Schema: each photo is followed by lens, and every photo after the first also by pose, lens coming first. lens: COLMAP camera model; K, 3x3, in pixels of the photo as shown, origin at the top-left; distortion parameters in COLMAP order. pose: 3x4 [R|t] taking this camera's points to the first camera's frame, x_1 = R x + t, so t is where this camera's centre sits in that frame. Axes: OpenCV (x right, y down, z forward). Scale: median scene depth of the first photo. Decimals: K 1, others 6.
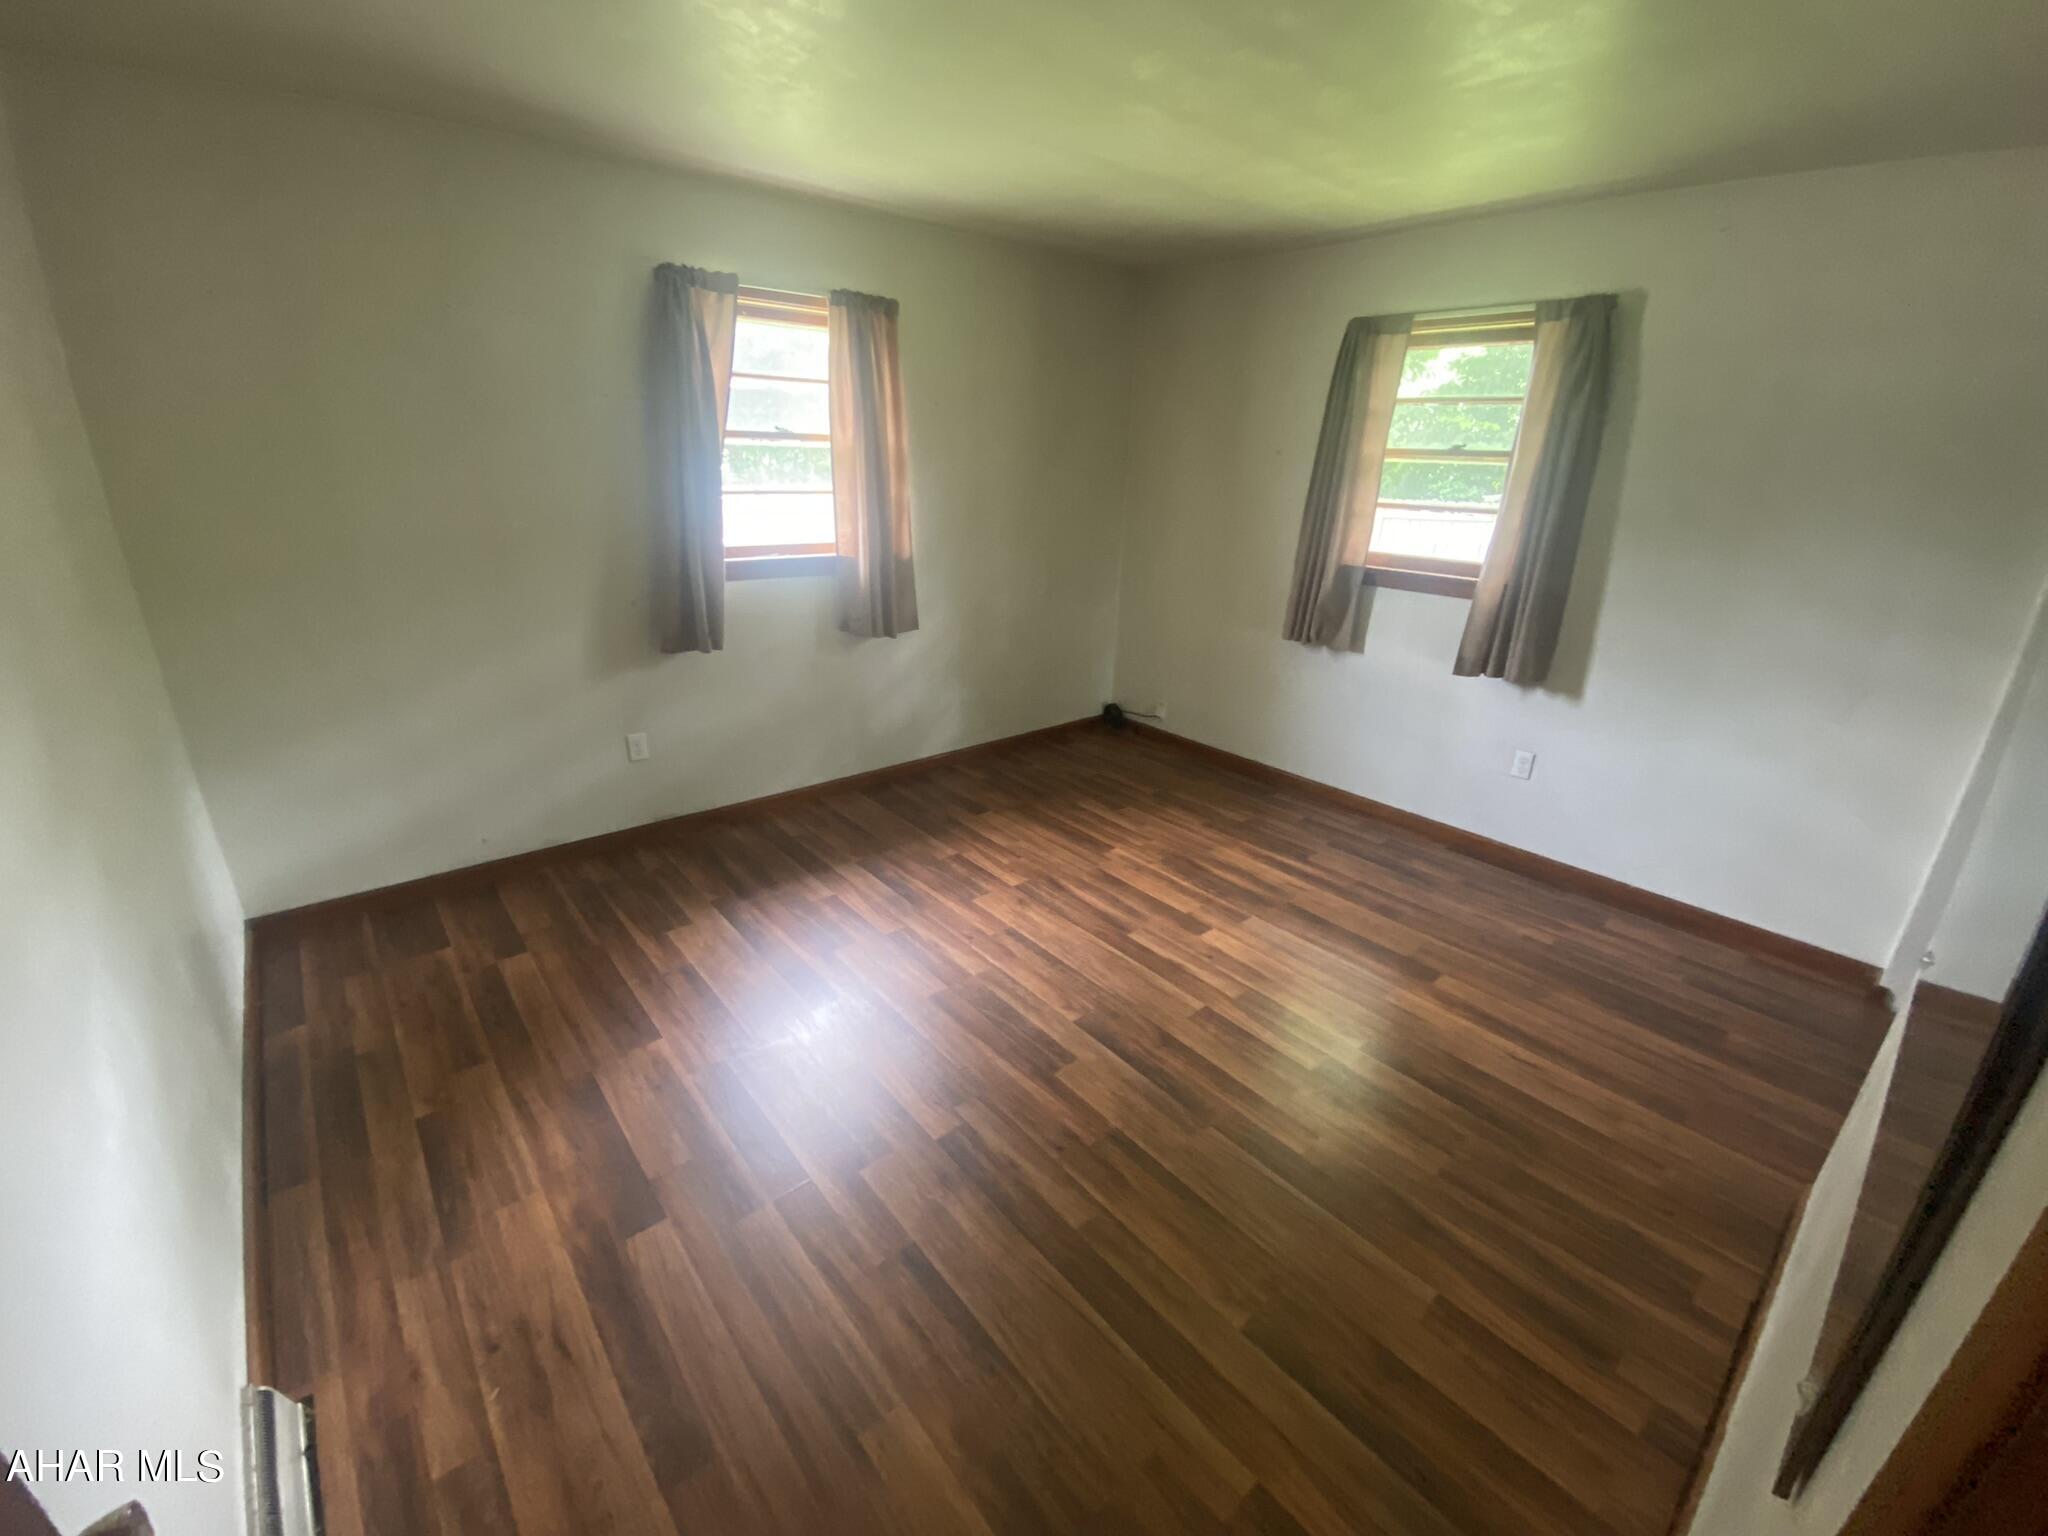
lens RADIAL K [[831.8, 0, 1044.4], [0, 831.8, 764.4], [0, 0, 1]] dist [0.013196, -0.016224]
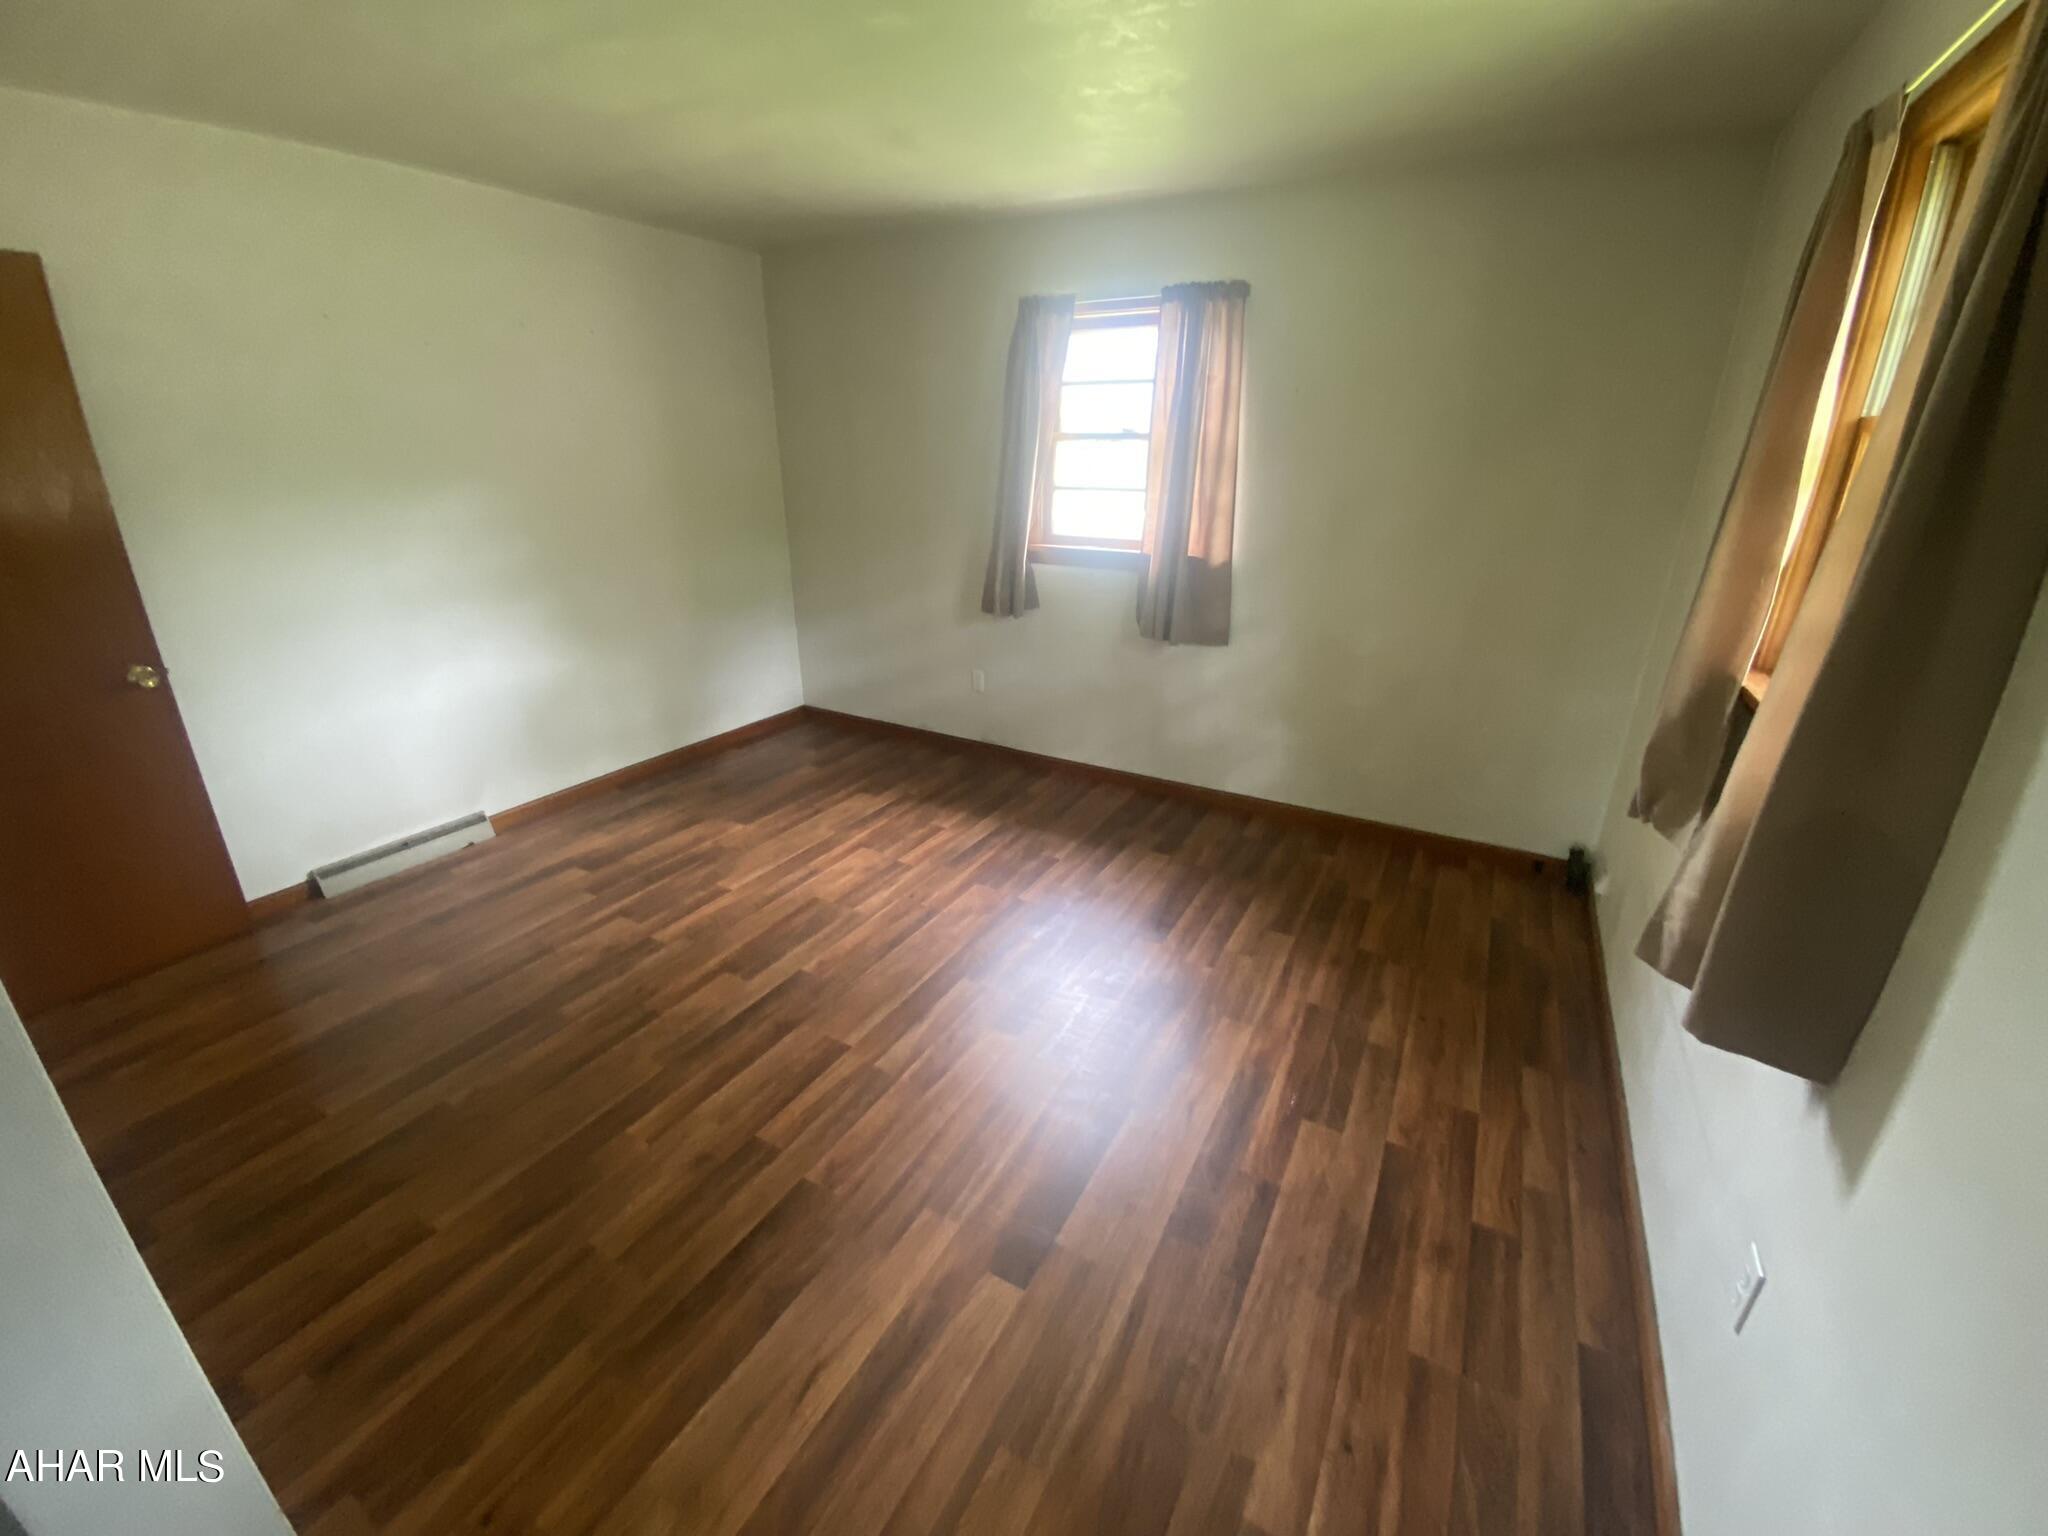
lens RADIAL K [[831.8, 0, 987.9], [0, 831.8, 759.2], [0, 0, 1]] dist [0.013196, -0.016224]
pose [[0.319645, 0.308419, -0.895938, 0.719782], [-0.331667, 0.922145, 0.199111, -0.170451], [0.887595, 0.233508, 0.397051, 0.529151]]
